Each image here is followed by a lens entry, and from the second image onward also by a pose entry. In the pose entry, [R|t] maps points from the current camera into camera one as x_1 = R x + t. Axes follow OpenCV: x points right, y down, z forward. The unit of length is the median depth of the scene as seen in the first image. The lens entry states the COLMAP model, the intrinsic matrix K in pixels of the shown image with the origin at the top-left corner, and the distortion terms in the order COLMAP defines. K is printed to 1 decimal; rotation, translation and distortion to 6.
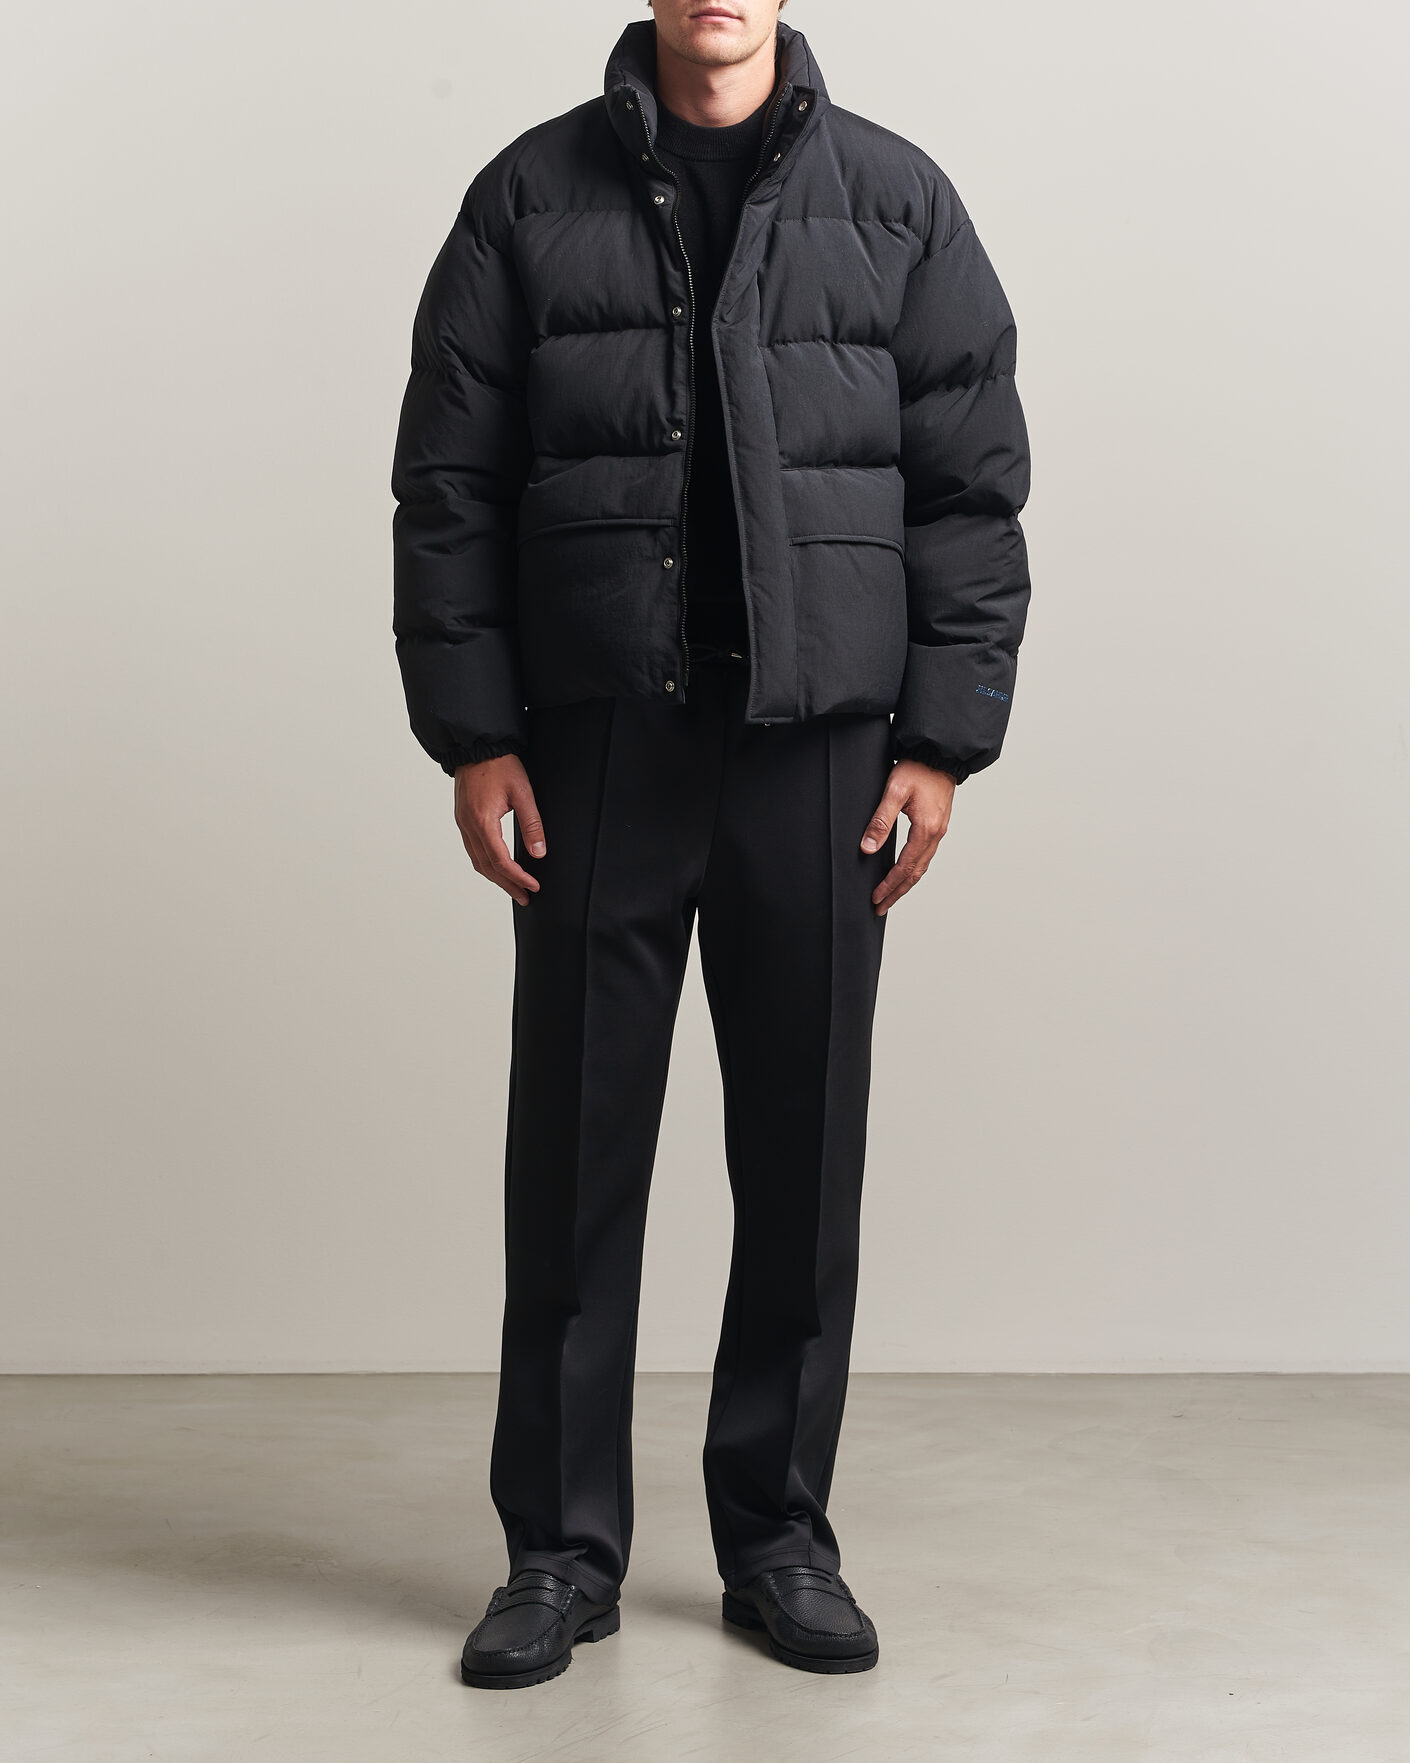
lens RADIAL K [[5602.2, 0, 705.0], [0, 5602.2, 881.5], [0, 0, 1]] dist [-0.547992, 2.113335]
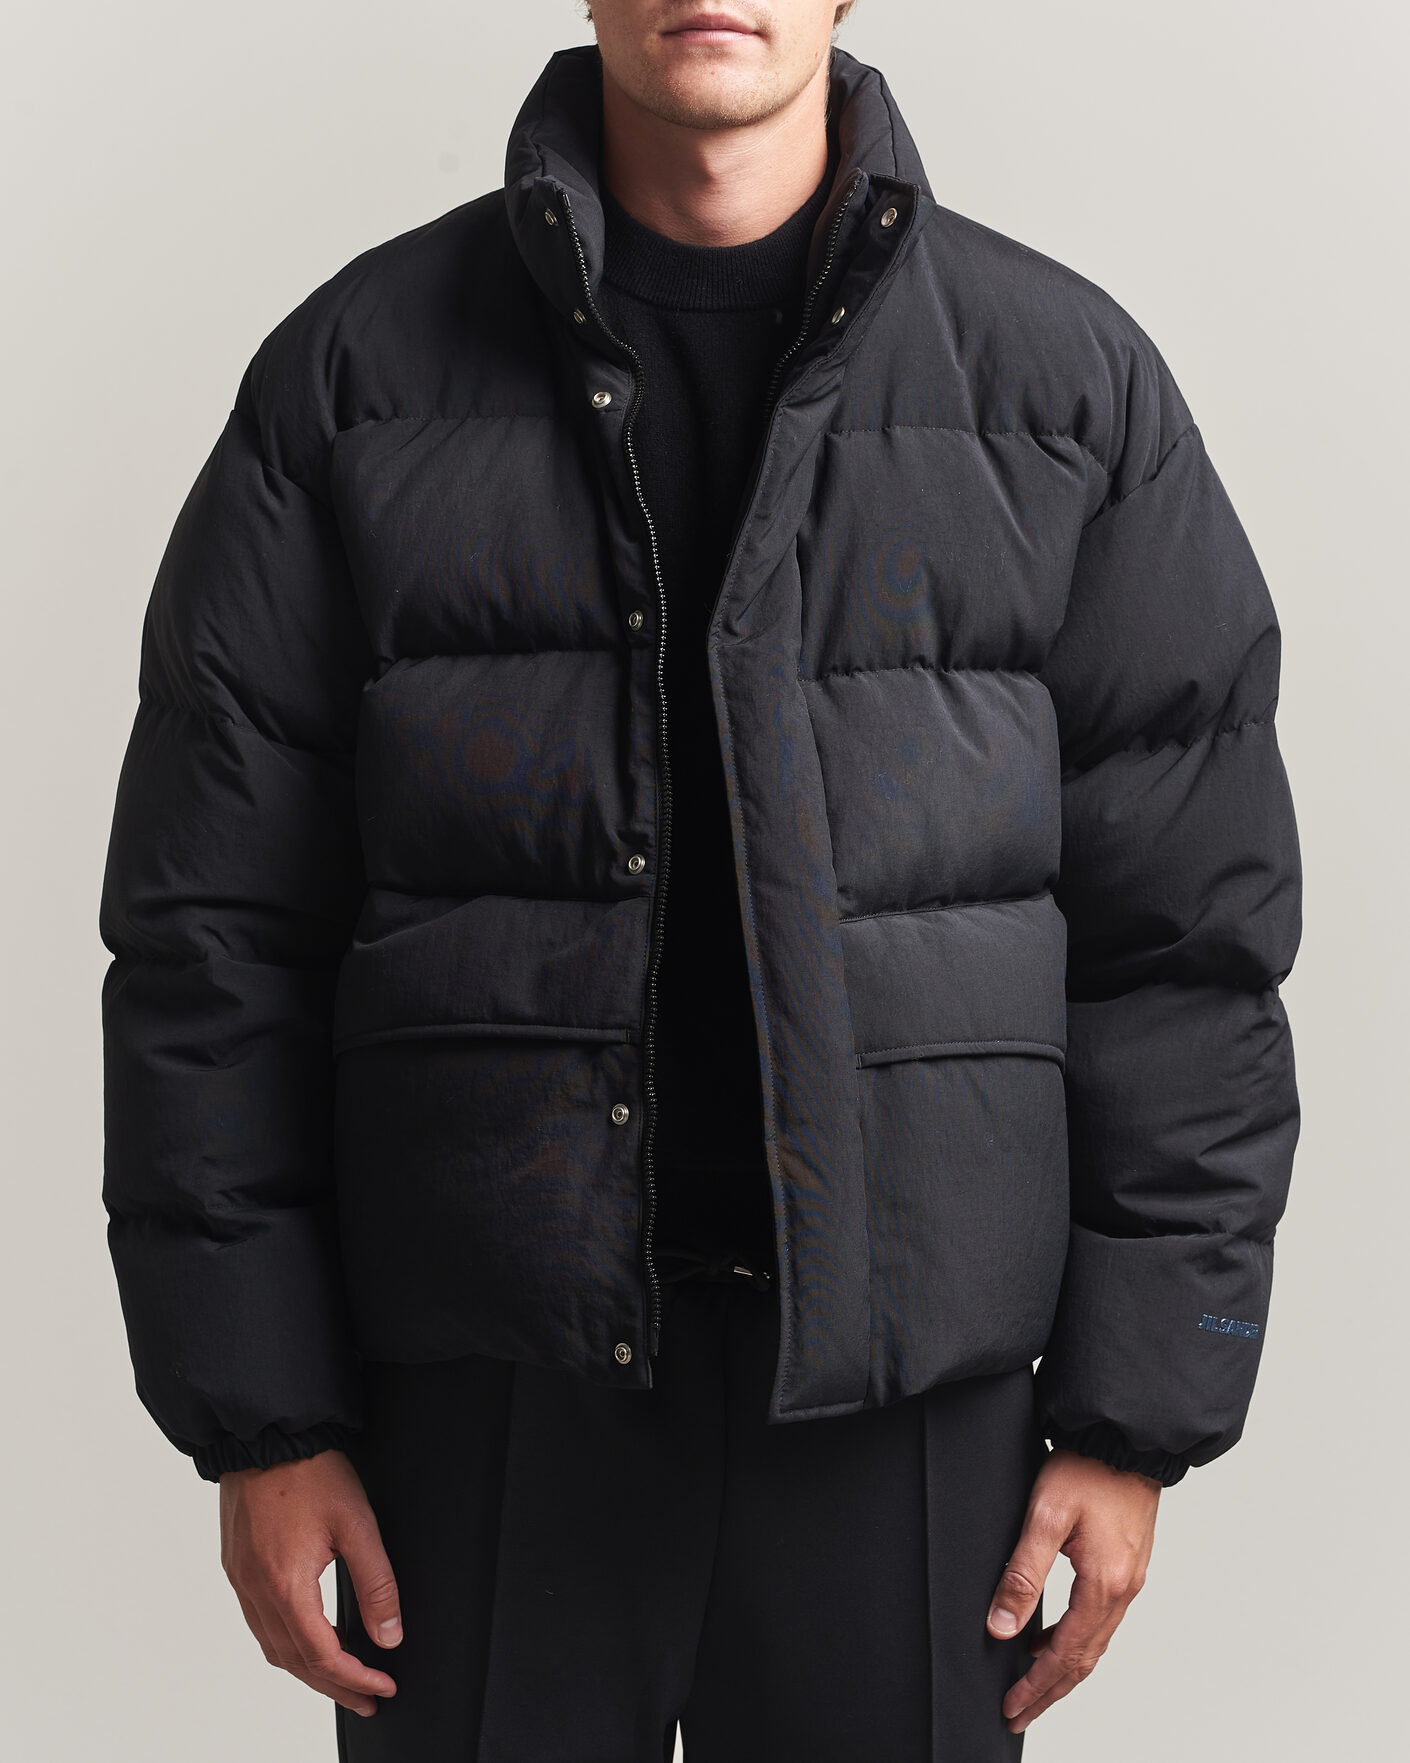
lens RADIAL K [[4866.2, 0, 703.4], [0, 4866.2, 959.8], [0, 0, 1]] dist [-0.768666, 12.472978]
pose [[0.999978, 0.003917, 0.005289, -0.001382], [-0.003985, 0.999910, 0.012810, -0.075347], [-0.005238, -0.012831, 0.999904, 0.548974]]
